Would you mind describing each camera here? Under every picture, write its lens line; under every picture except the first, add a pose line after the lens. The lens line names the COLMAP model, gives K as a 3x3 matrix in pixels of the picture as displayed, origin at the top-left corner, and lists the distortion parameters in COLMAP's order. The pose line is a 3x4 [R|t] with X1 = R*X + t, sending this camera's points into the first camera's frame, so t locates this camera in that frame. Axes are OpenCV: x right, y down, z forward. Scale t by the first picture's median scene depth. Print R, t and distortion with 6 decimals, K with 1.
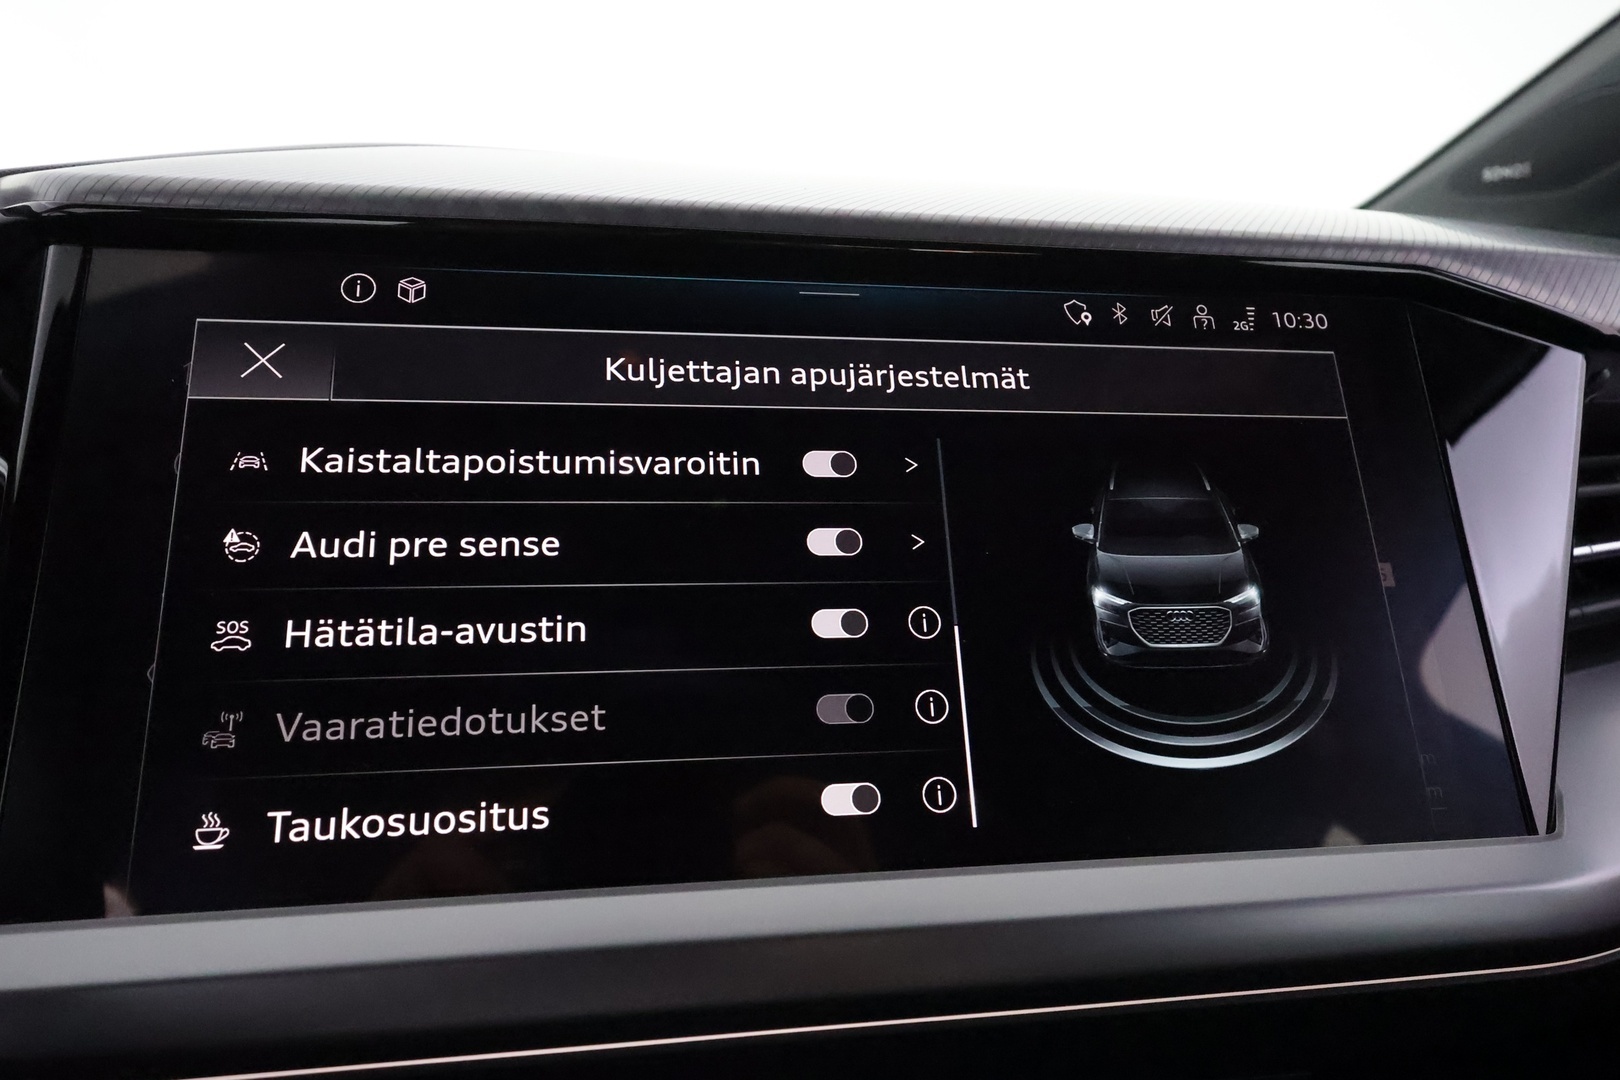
lens RADIAL K [[1153.1, 0, 813.2], [0, 1153.1, 522.6], [0, 0, 1]] dist [0.012659, 0.010701]
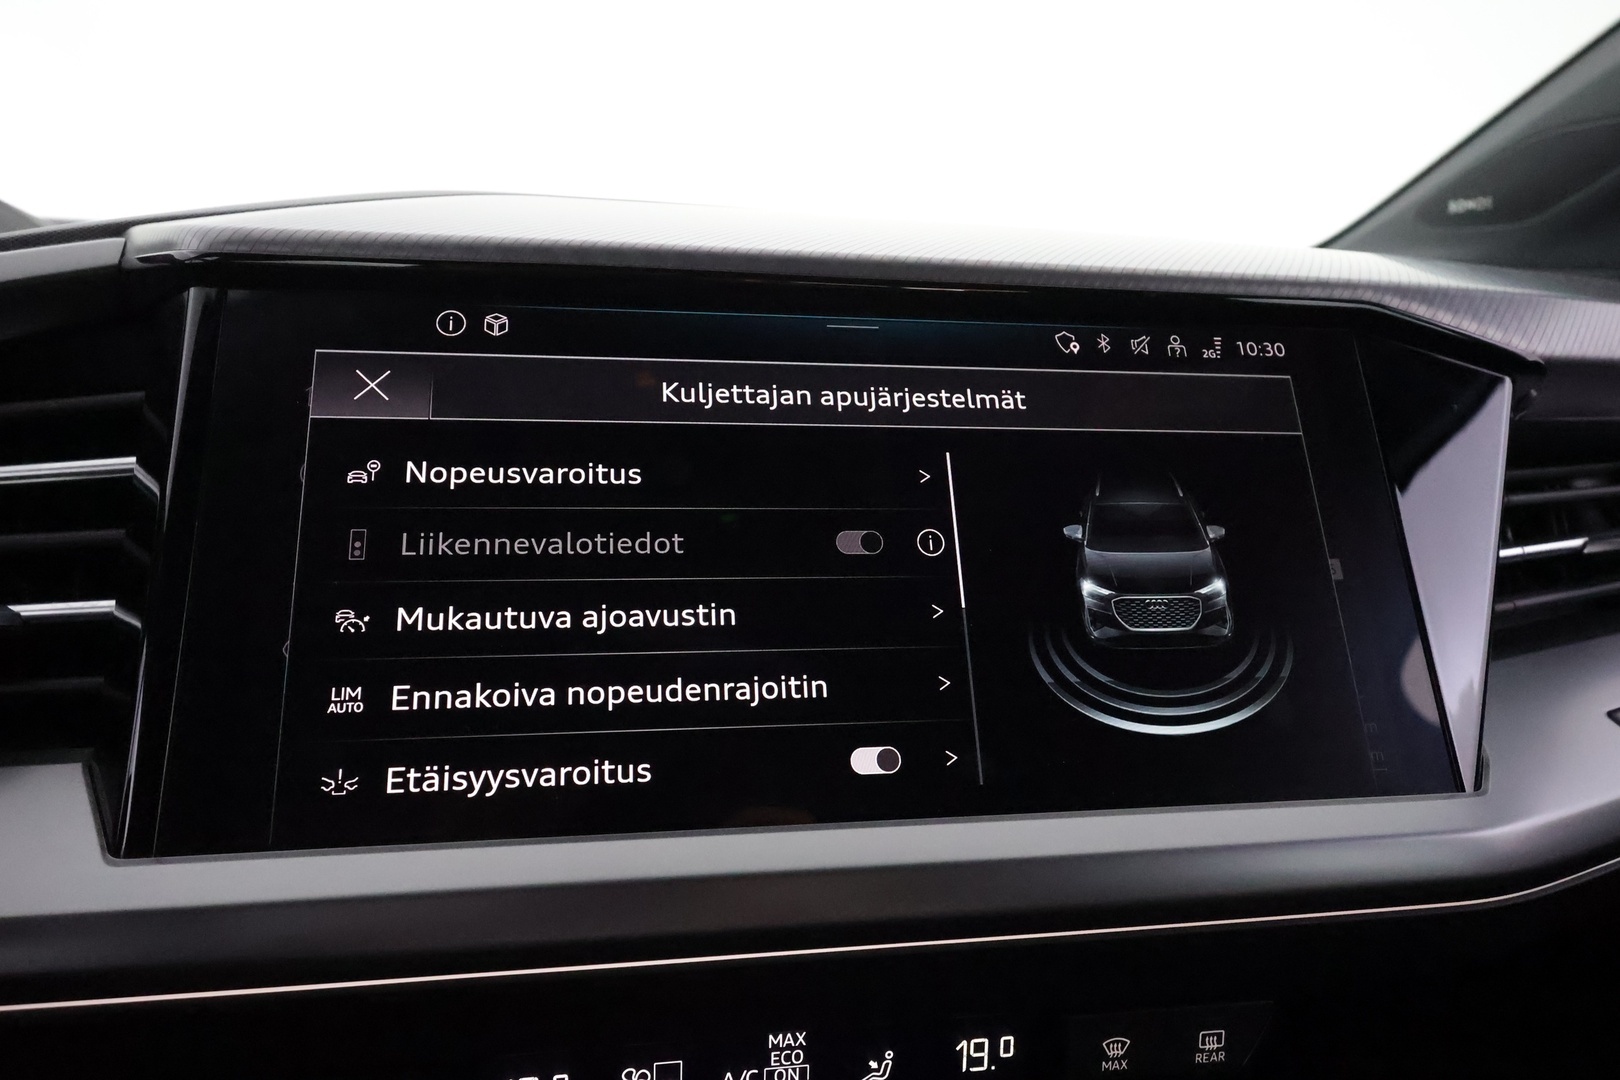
lens RADIAL K [[1153.1, 0, 811.9], [0, 1153.1, 522.7], [0, 0, 1]] dist [0.012659, 0.010701]
pose [[0.999983, -0.001481, 0.005673, -0.034179], [0.001577, 0.999855, -0.016957, 0.017632], [-0.005647, 0.016966, 0.999840, -0.154269]]
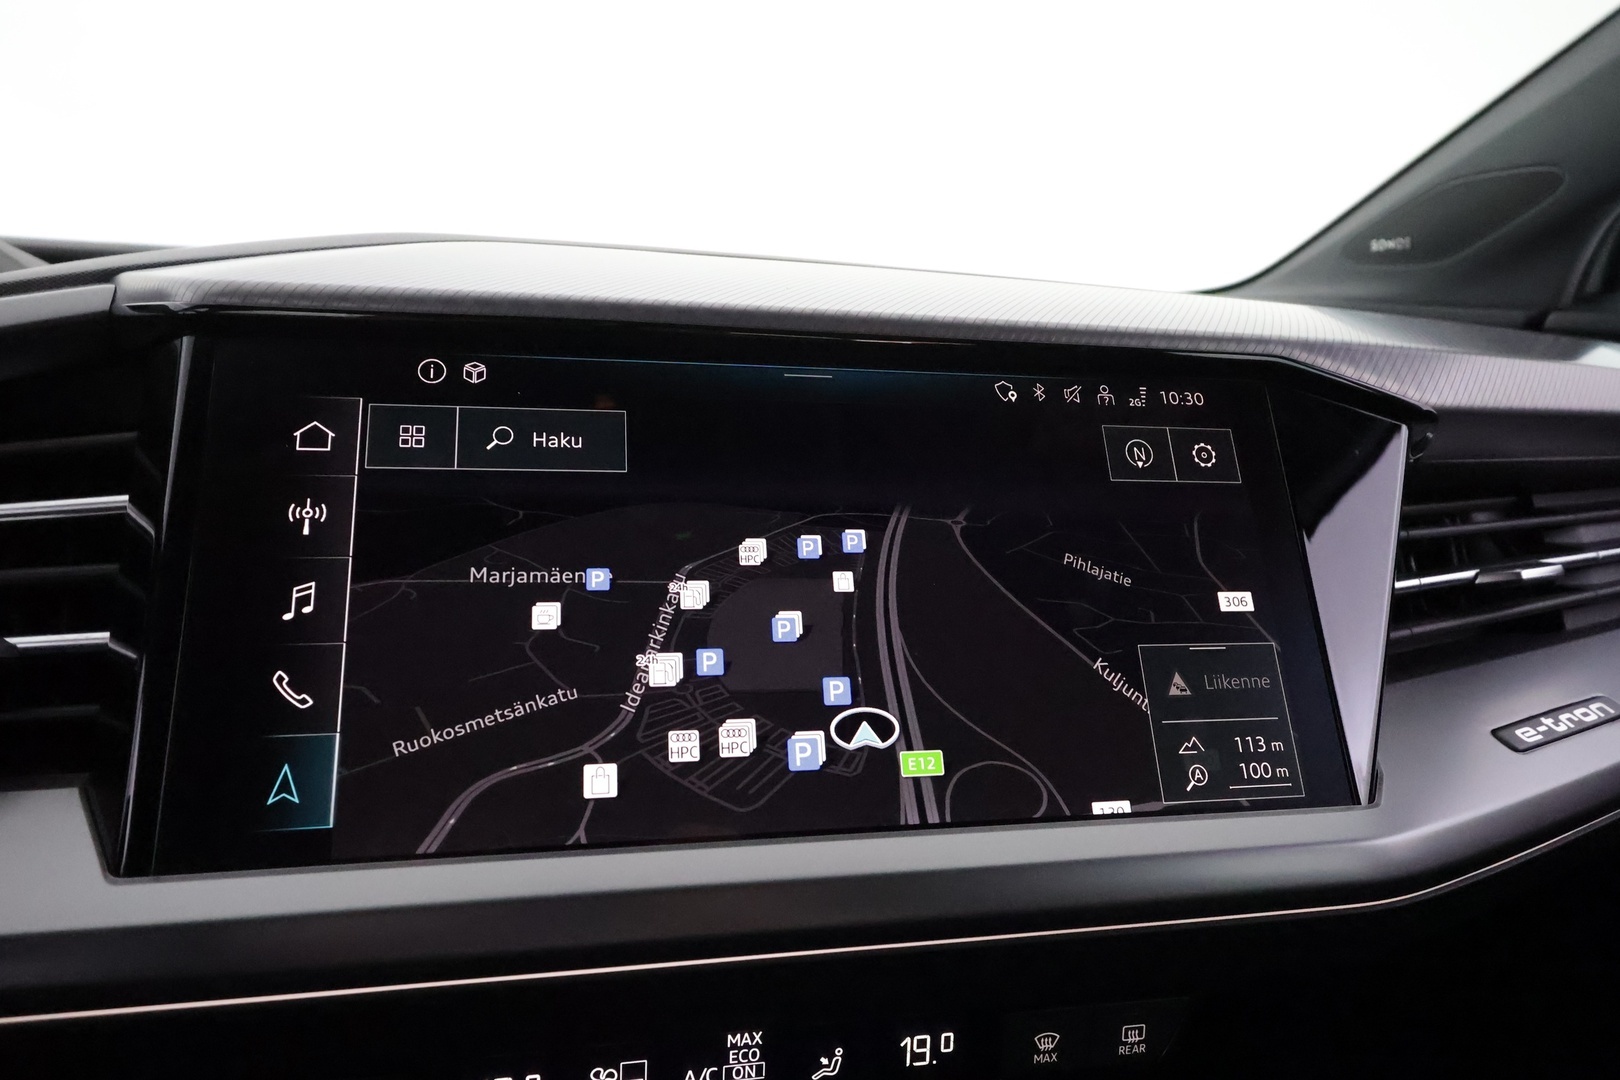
lens RADIAL K [[1153.1, 0, 815.5], [0, 1153.1, 526.0], [0, 0, 1]] dist [0.012659, 0.010701]
pose [[0.998688, 0.003184, 0.051114, -0.041709], [-0.002009, 0.999733, -0.023028, -0.007821], [-0.051173, 0.022895, 0.998427, -0.243560]]
